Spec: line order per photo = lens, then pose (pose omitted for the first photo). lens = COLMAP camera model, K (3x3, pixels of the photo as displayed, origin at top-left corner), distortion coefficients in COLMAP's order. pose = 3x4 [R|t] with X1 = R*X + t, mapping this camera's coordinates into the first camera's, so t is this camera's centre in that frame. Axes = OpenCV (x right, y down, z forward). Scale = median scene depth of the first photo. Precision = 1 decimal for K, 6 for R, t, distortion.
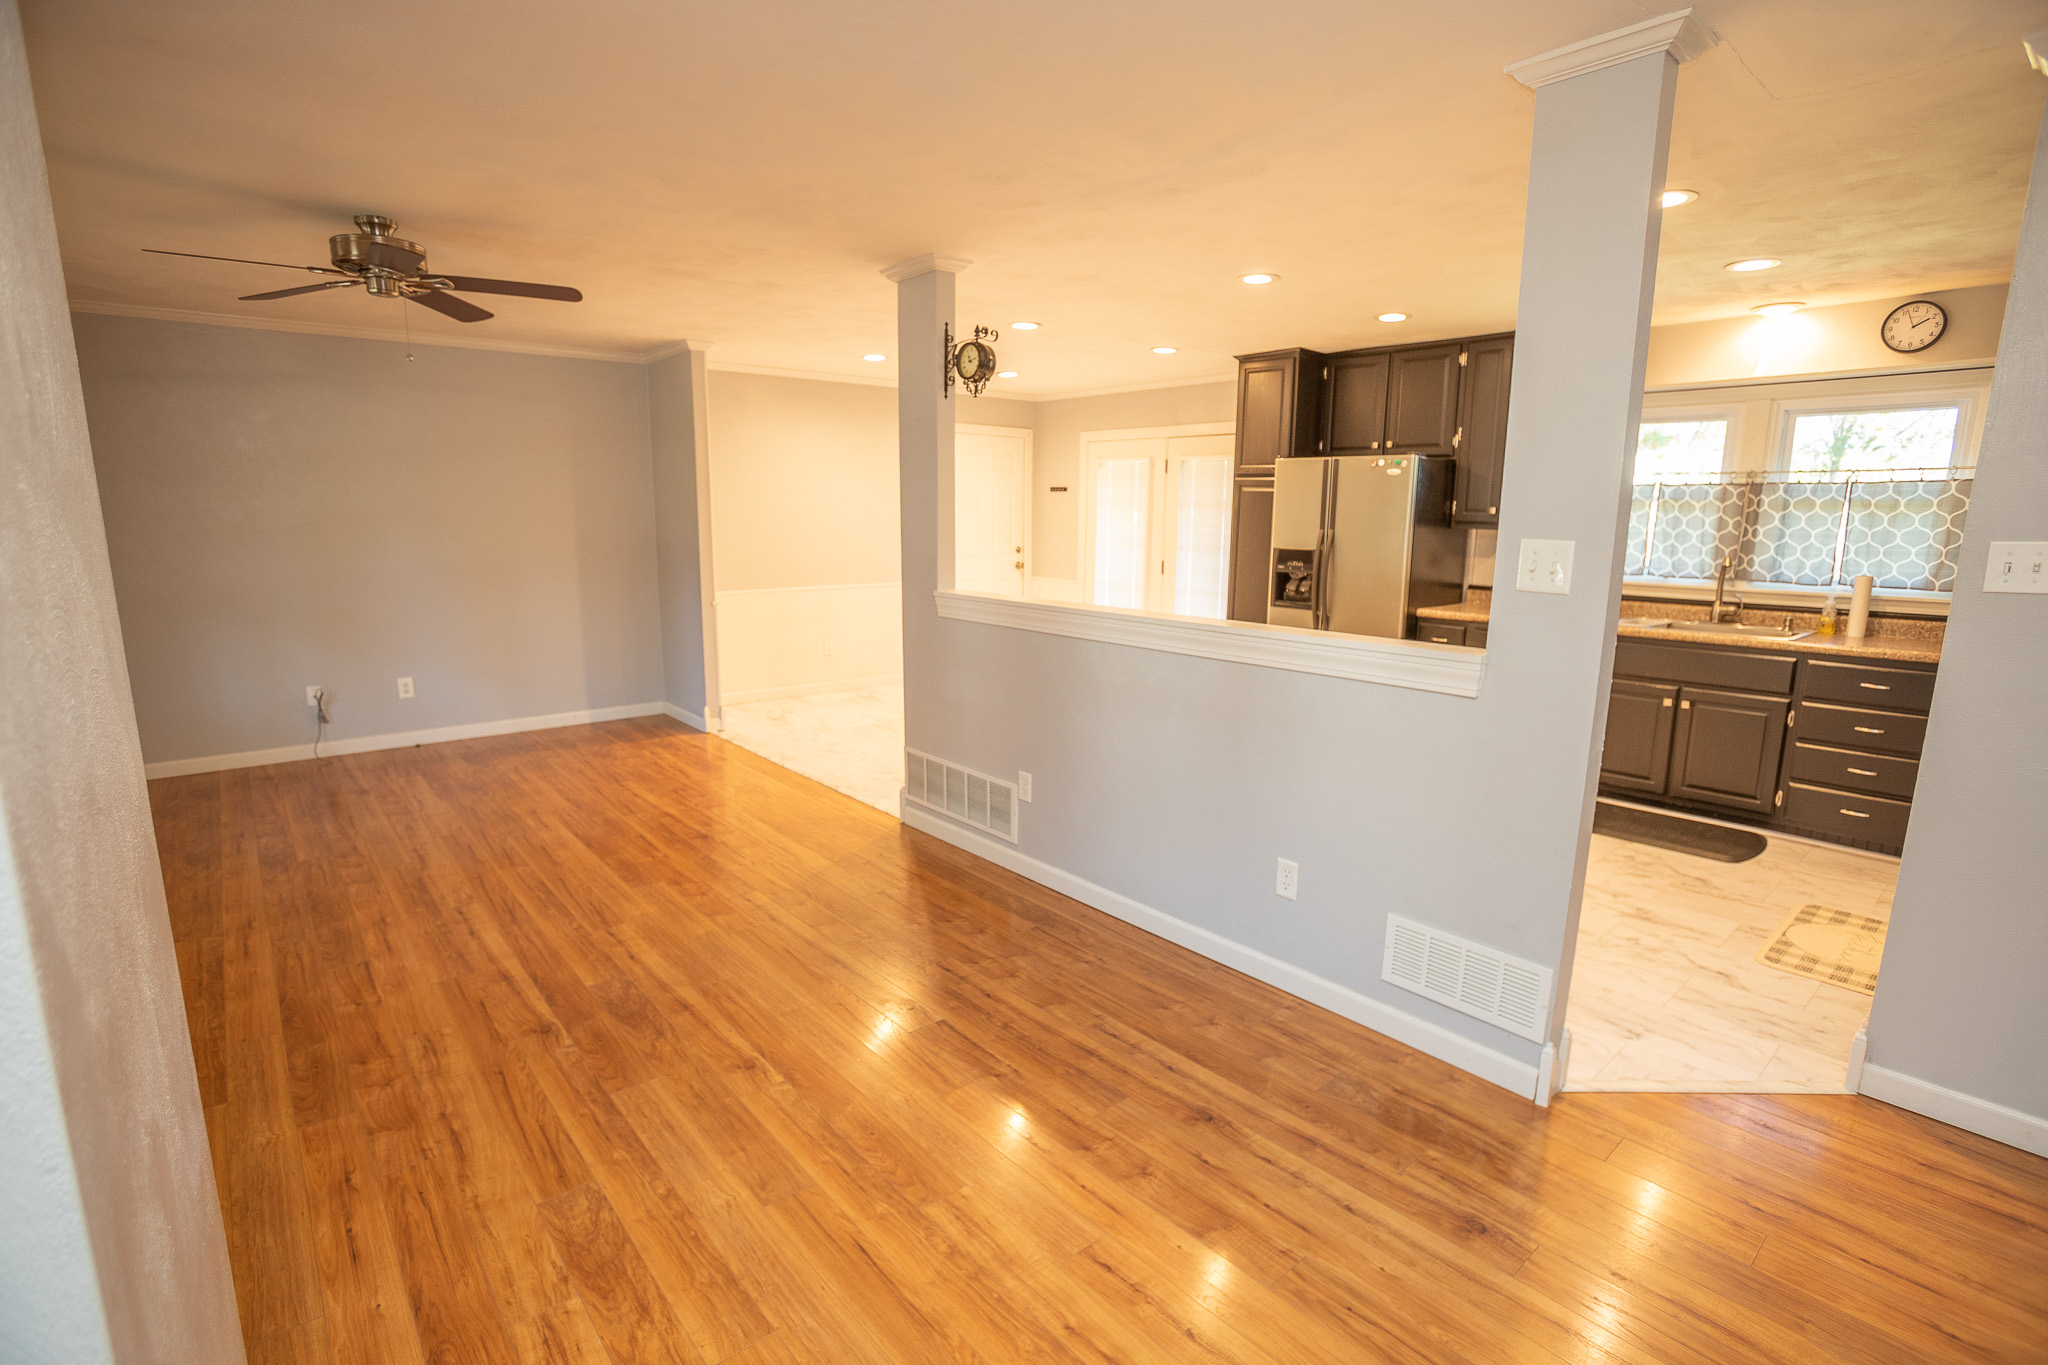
lens RADIAL K [[969.9, 0, 1032.1], [0, 969.9, 694.4], [0, 0, 1]] dist [-0.081998, 0.037332]
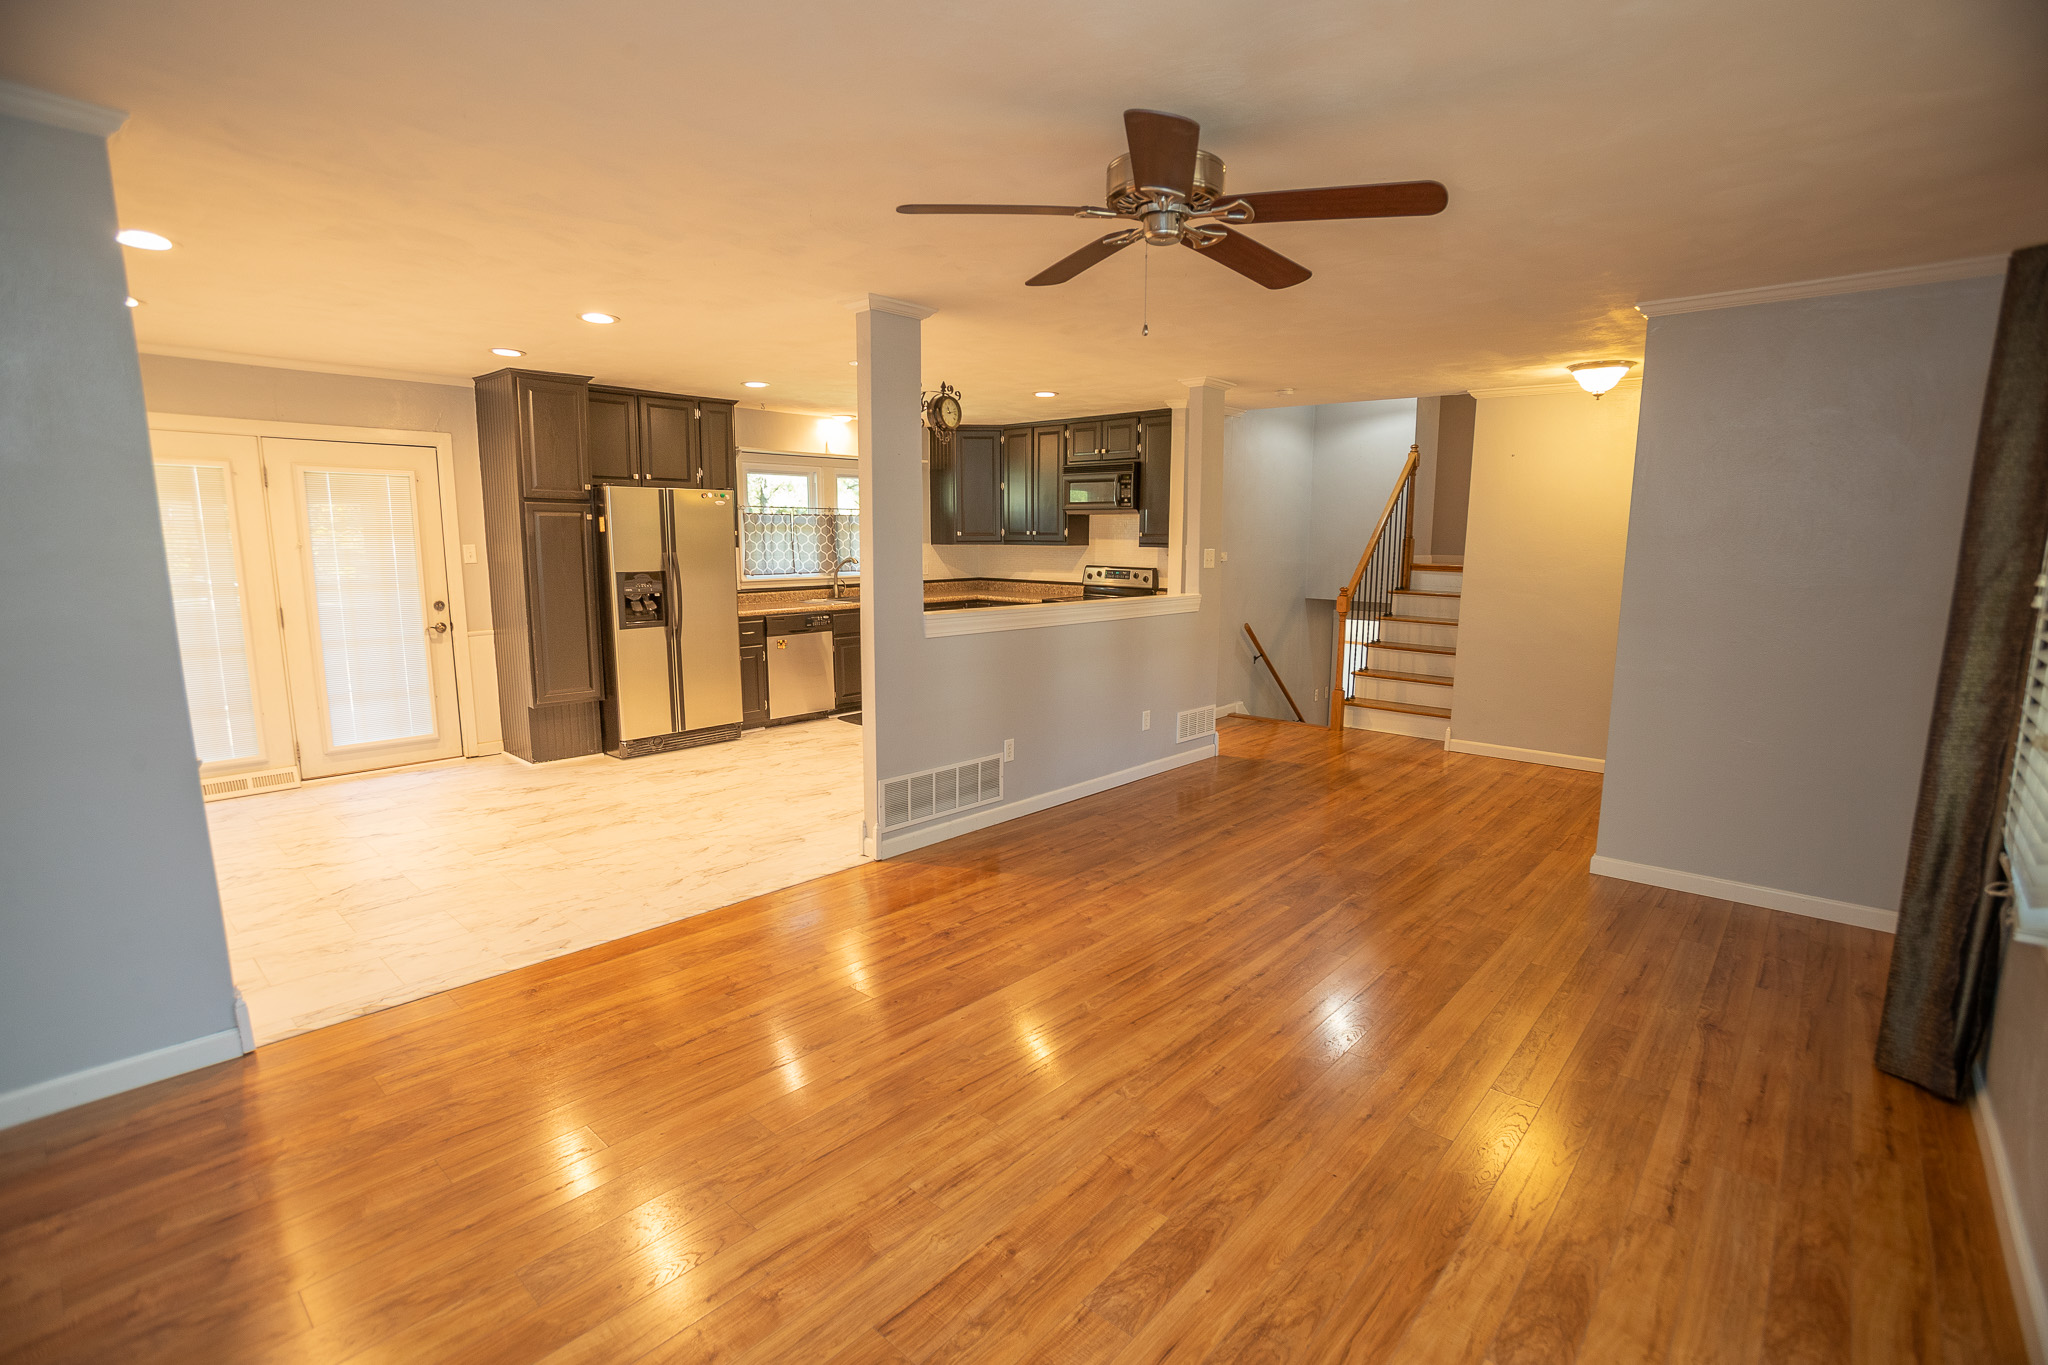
lens RADIAL K [[946.7, 0, 1030.5], [0, 946.7, 694.4], [0, 0, 1]] dist [-0.078931, 0.036892]
pose [[-0.132342, -0.171715, 0.976217, -1.100699], [0.176828, 0.964991, 0.193713, -0.194802], [-0.975304, 0.198259, -0.097345, 0.955687]]
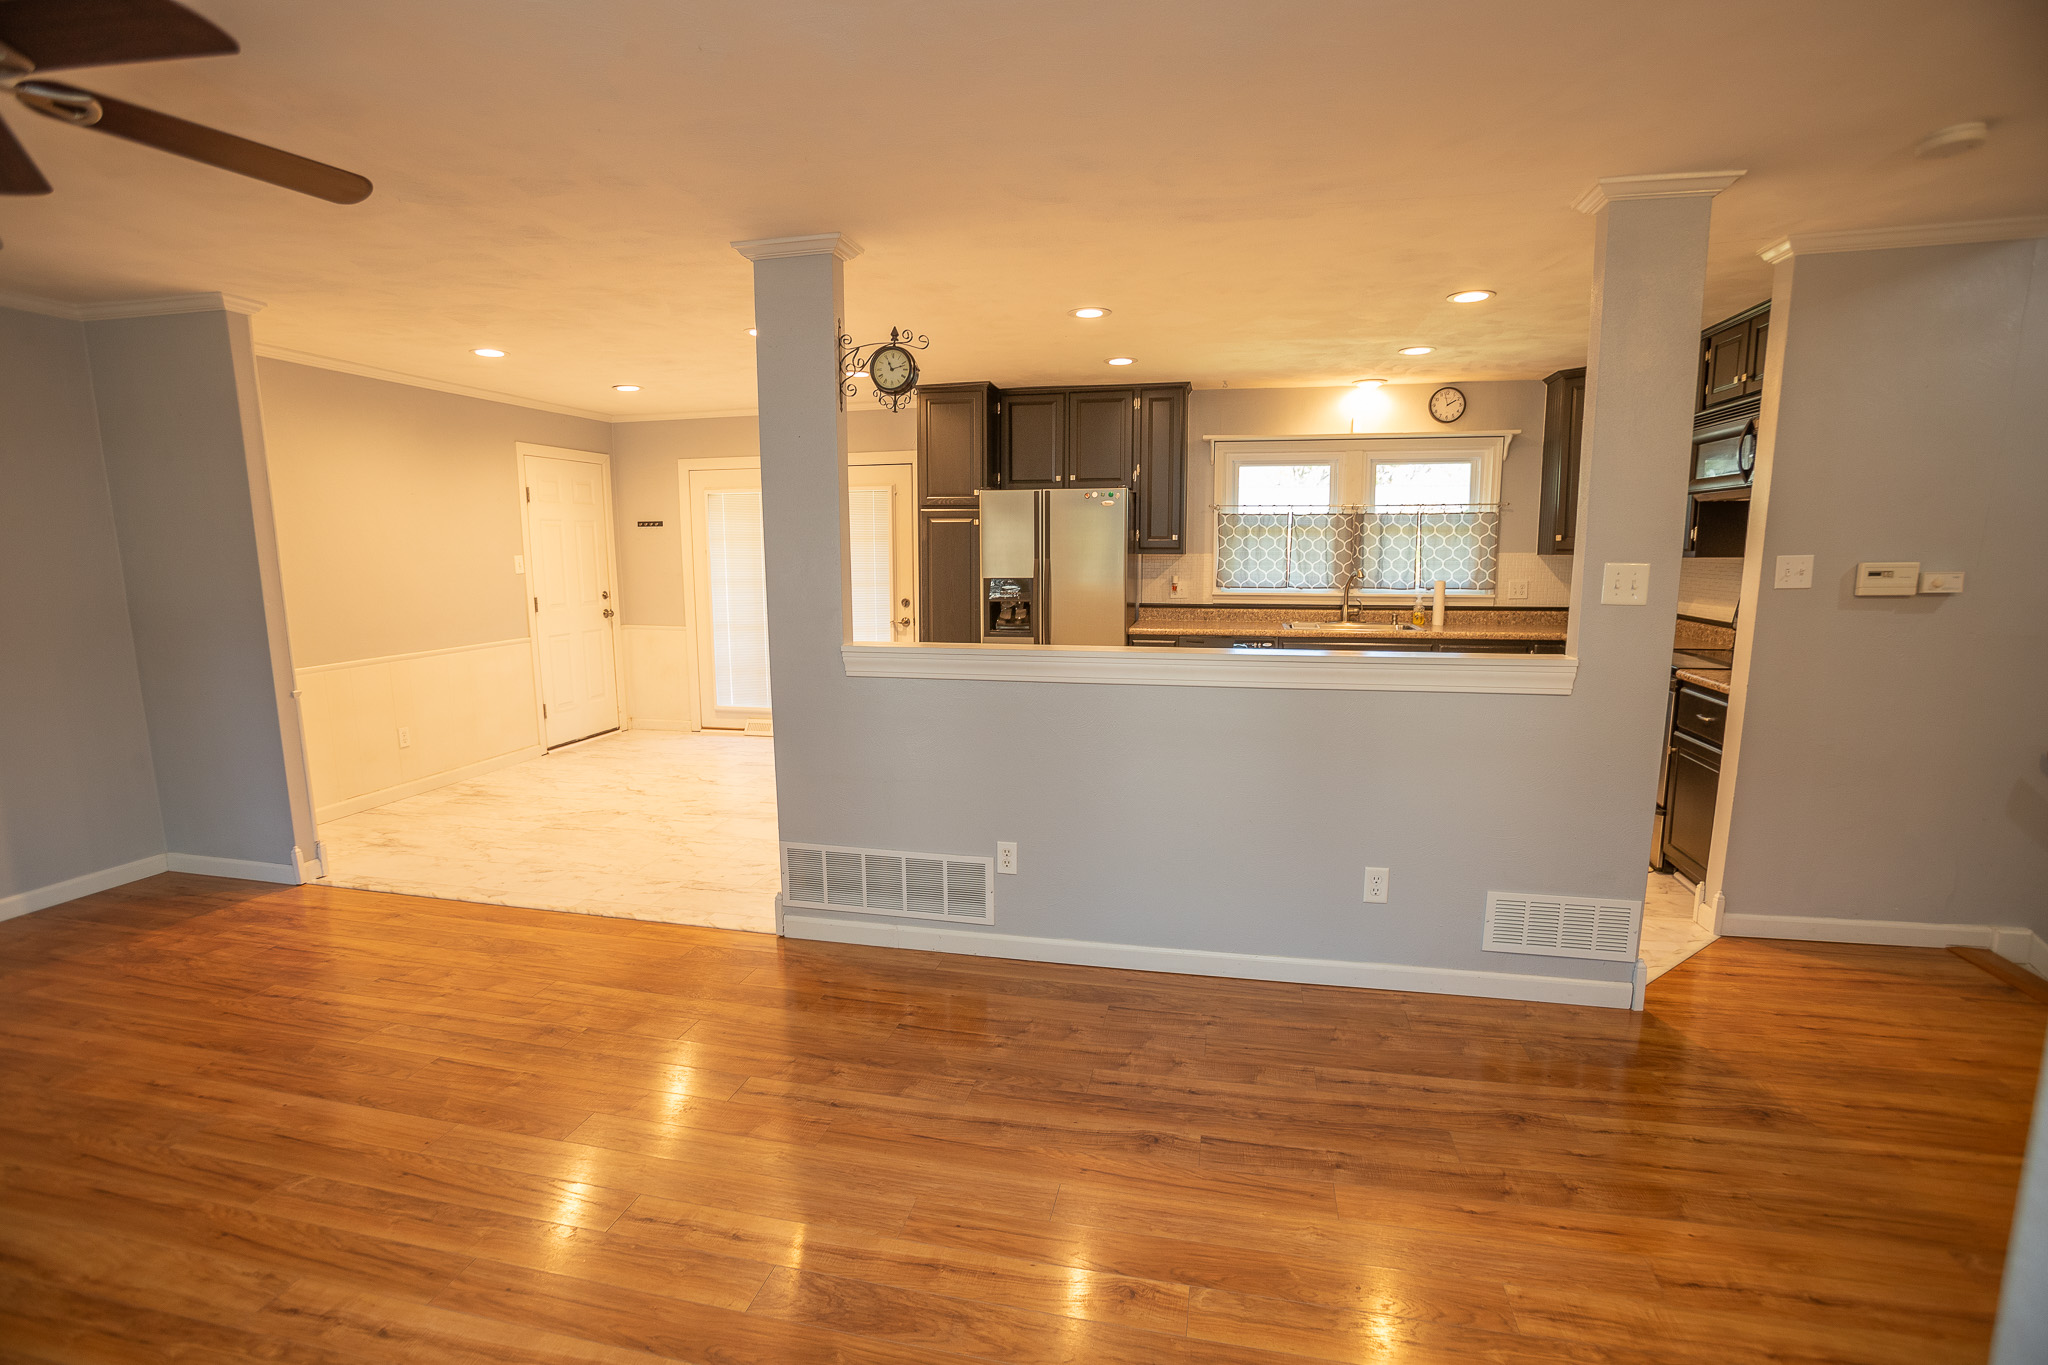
lens RADIAL K [[946.7, 0, 1030.5], [0, 946.7, 694.4], [0, 0, 1]] dist [-0.078931, 0.036892]
pose [[0.797666, -0.107254, 0.593486, -0.427284], [0.124108, 0.992190, 0.012502, -0.053114], [-0.590191, 0.063684, 0.804748, 0.254812]]
